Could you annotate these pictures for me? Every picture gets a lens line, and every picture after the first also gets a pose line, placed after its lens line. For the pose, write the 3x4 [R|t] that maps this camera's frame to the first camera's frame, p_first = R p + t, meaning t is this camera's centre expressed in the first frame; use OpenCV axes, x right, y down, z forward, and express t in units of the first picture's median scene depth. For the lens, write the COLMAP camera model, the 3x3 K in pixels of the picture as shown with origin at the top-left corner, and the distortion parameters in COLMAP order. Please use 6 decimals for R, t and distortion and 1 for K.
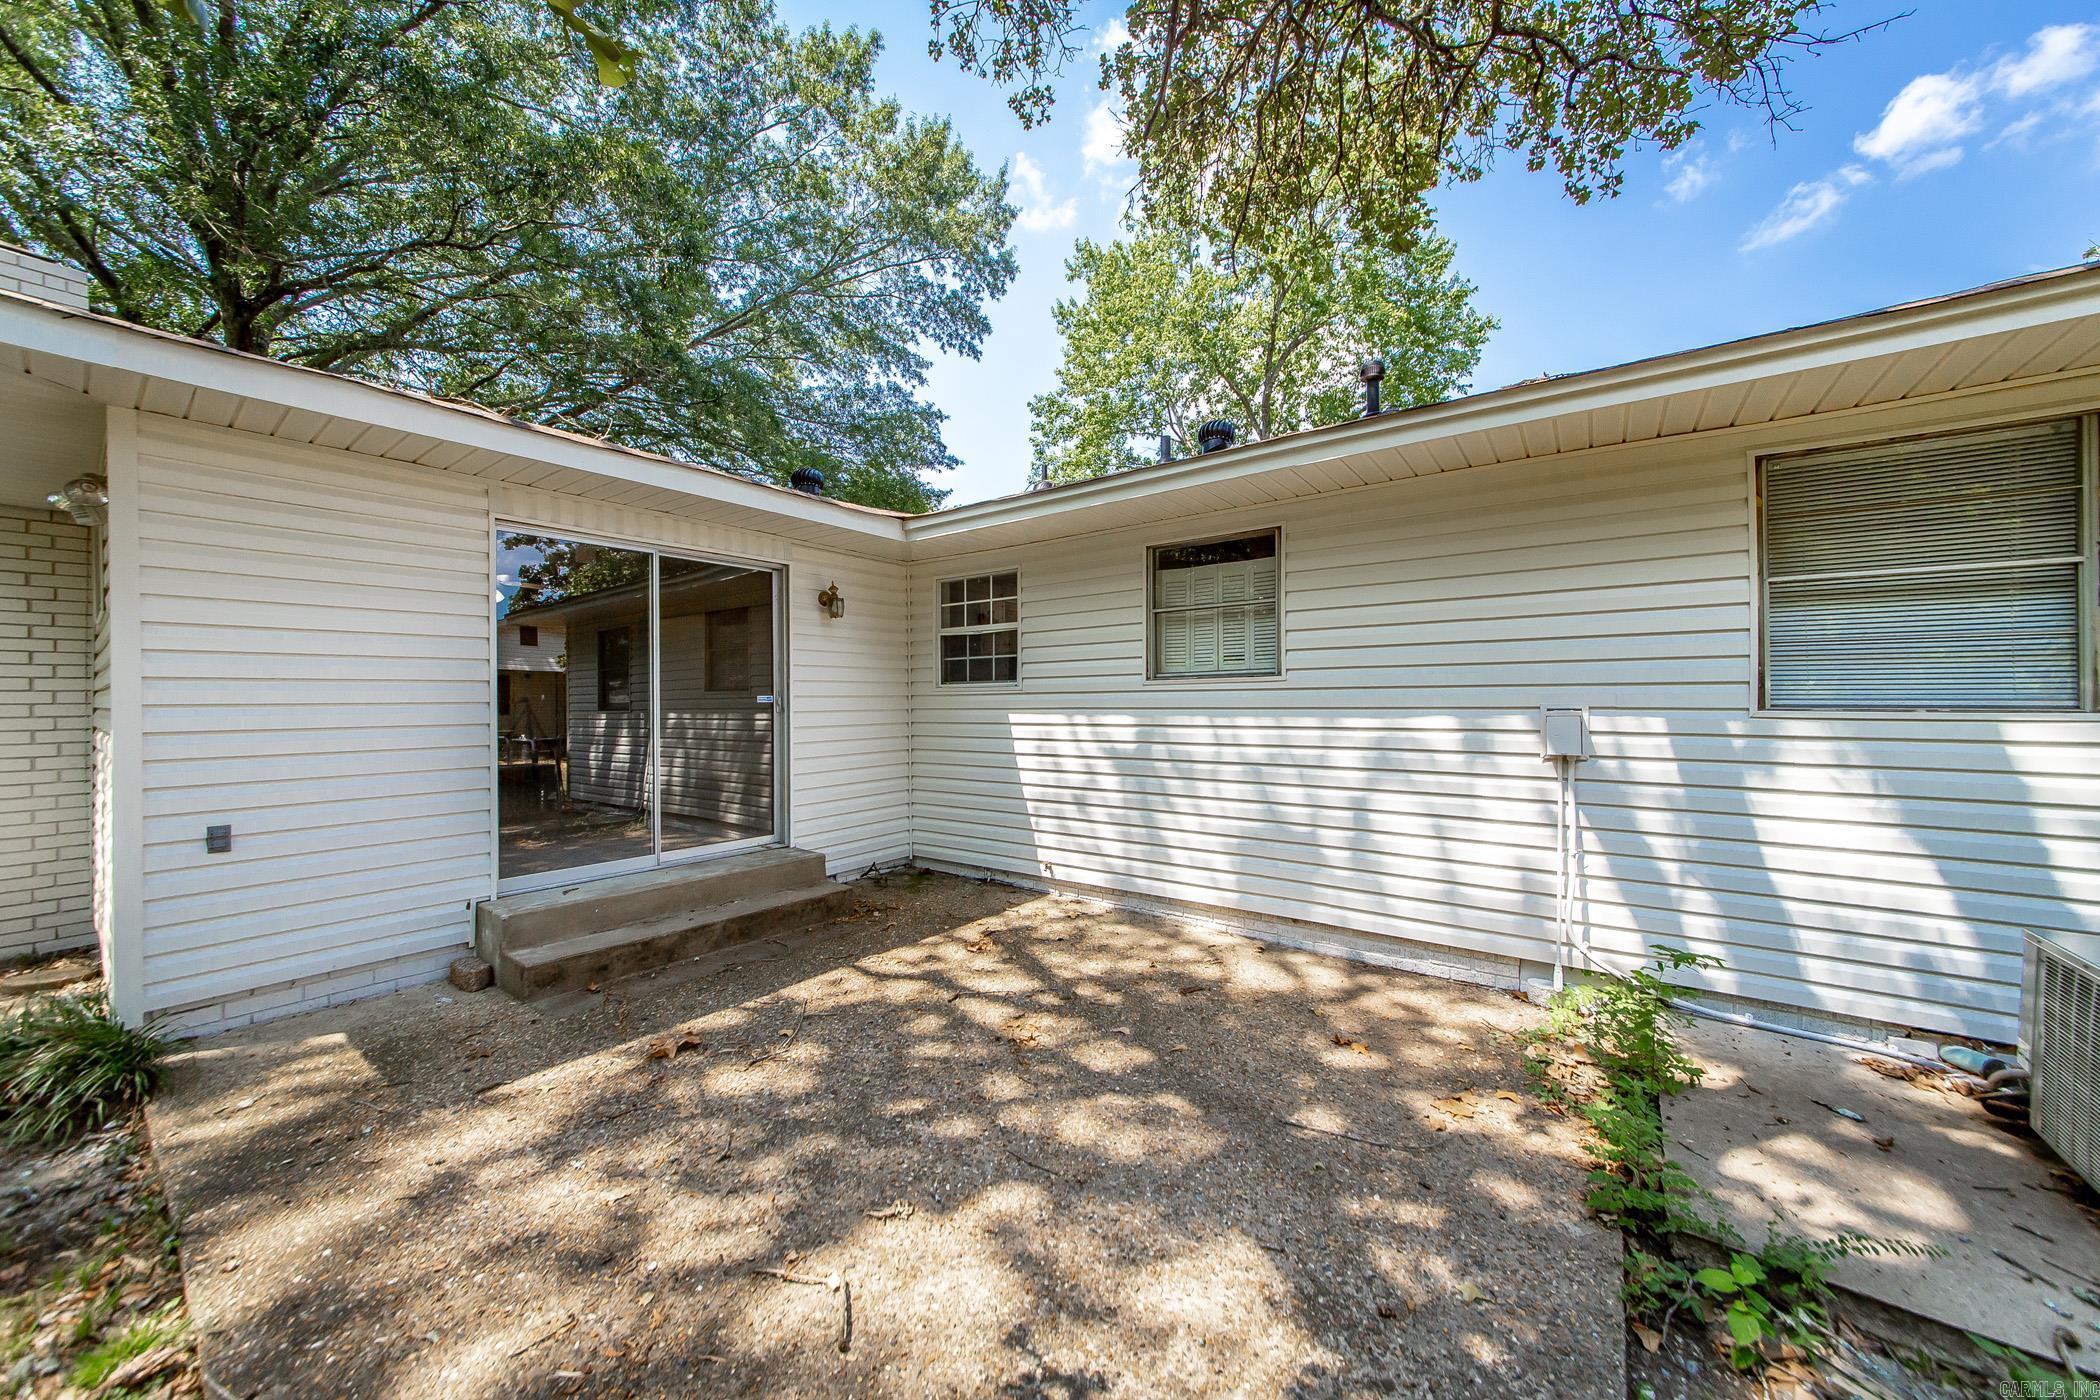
lens RADIAL K [[736.1, 0, 1043.2], [0, 736.1, 673.4], [0, 0, 1]] dist [0.001491, -0.004767]
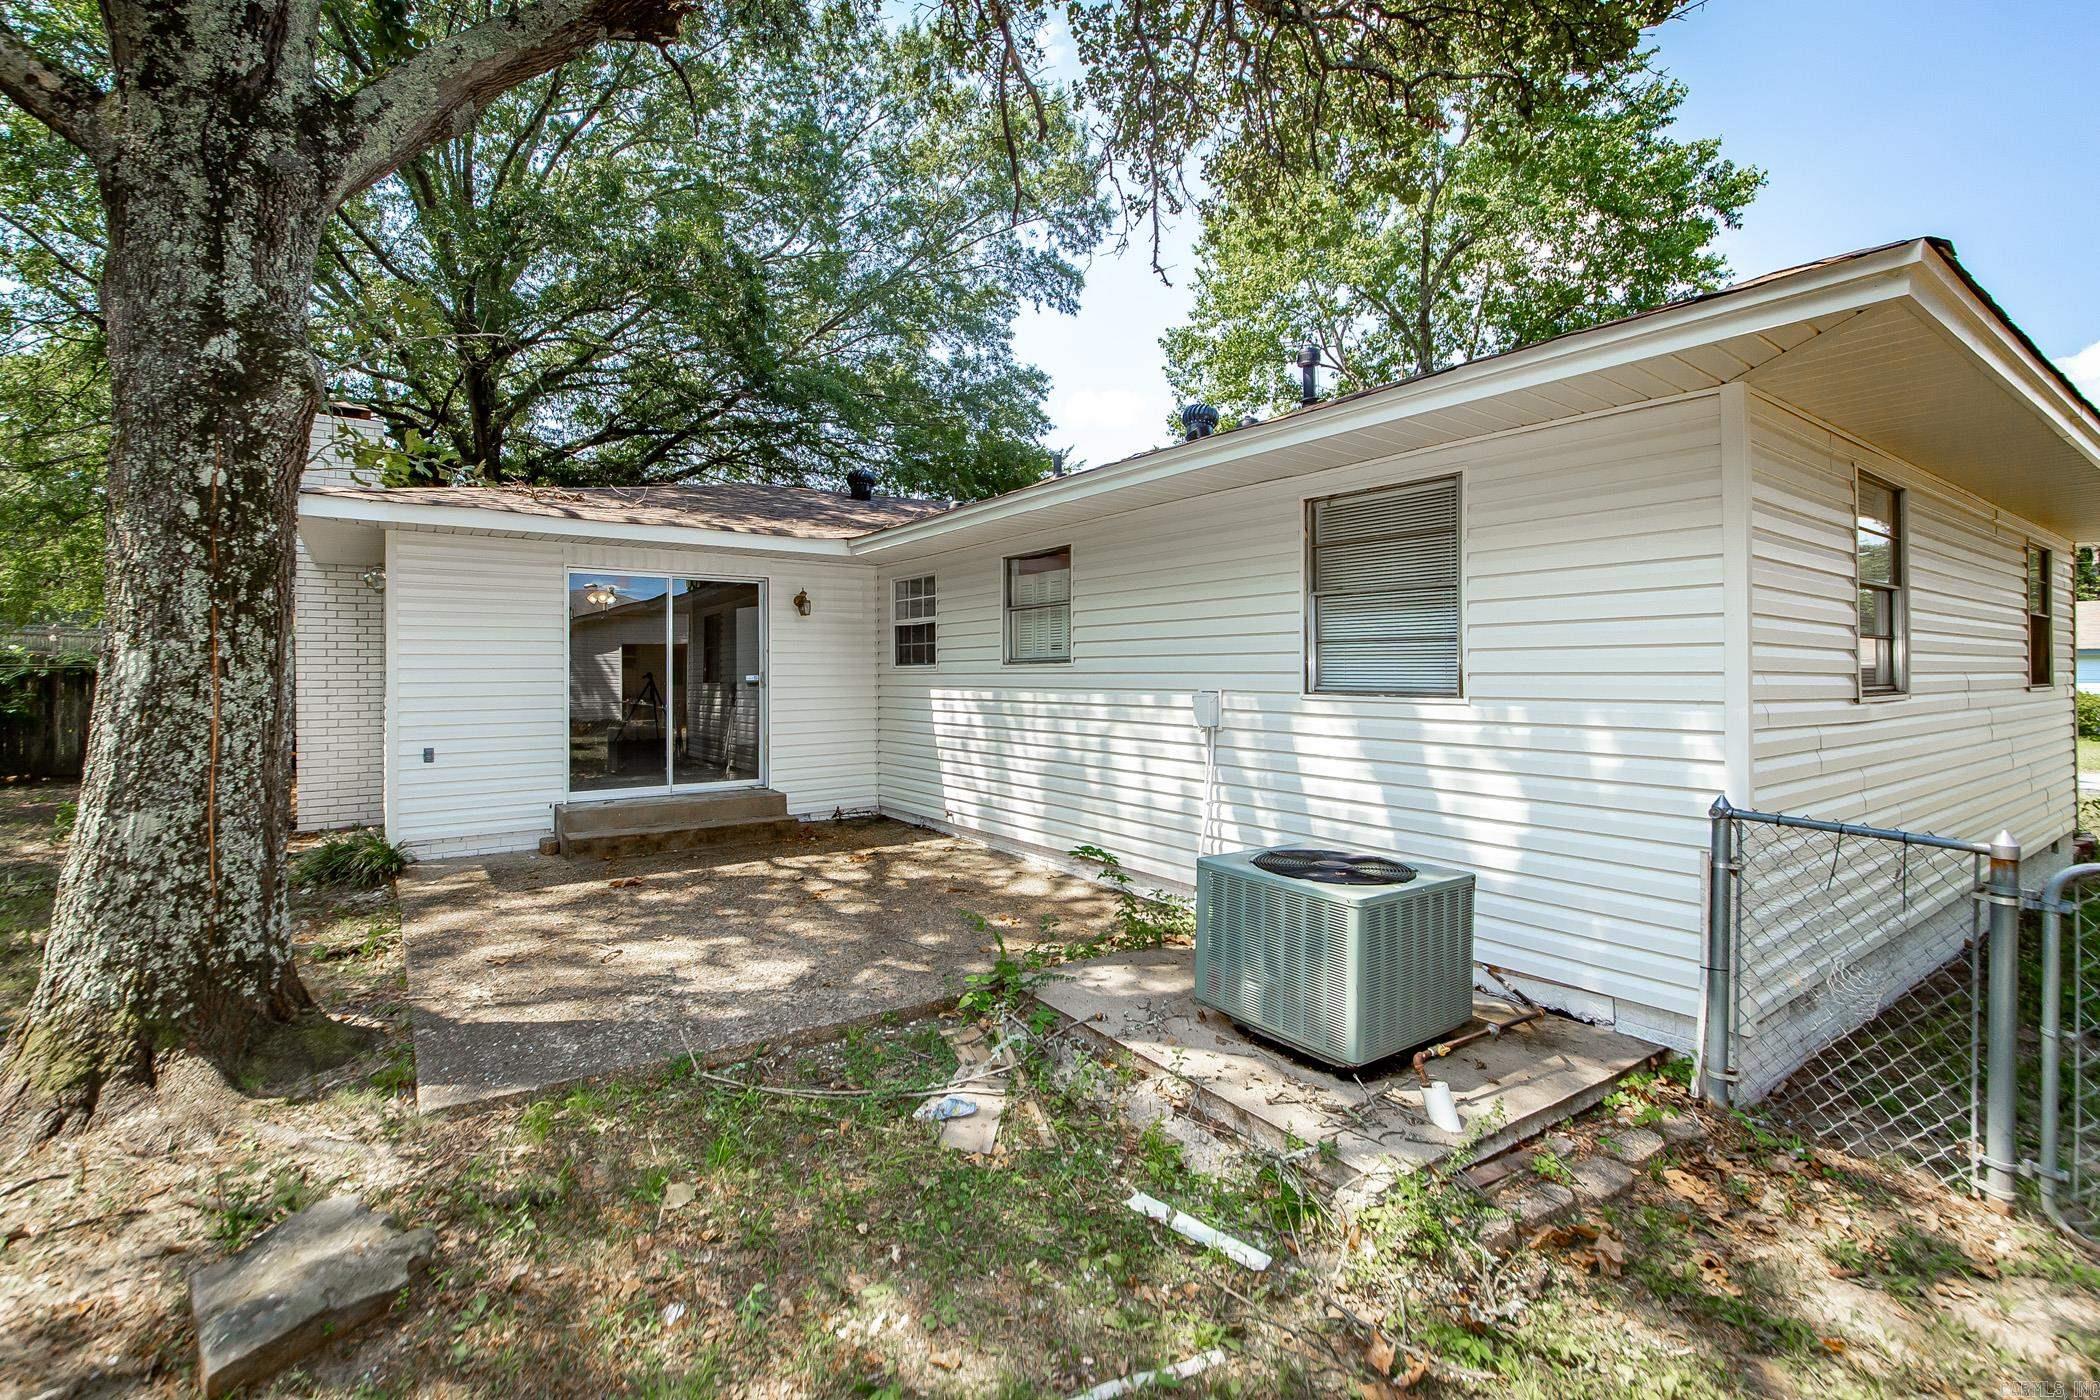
lens RADIAL K [[961.2, 0, 1048.4], [0, 961.2, 610.5], [0, 0, 1]] dist [-0.030413, 0.007514]
pose [[0.955560, -0.017929, -0.294252, 0.623149], [0.011179, 0.999635, -0.024605, -0.037441], [0.294585, 0.020222, 0.955411, -0.486396]]
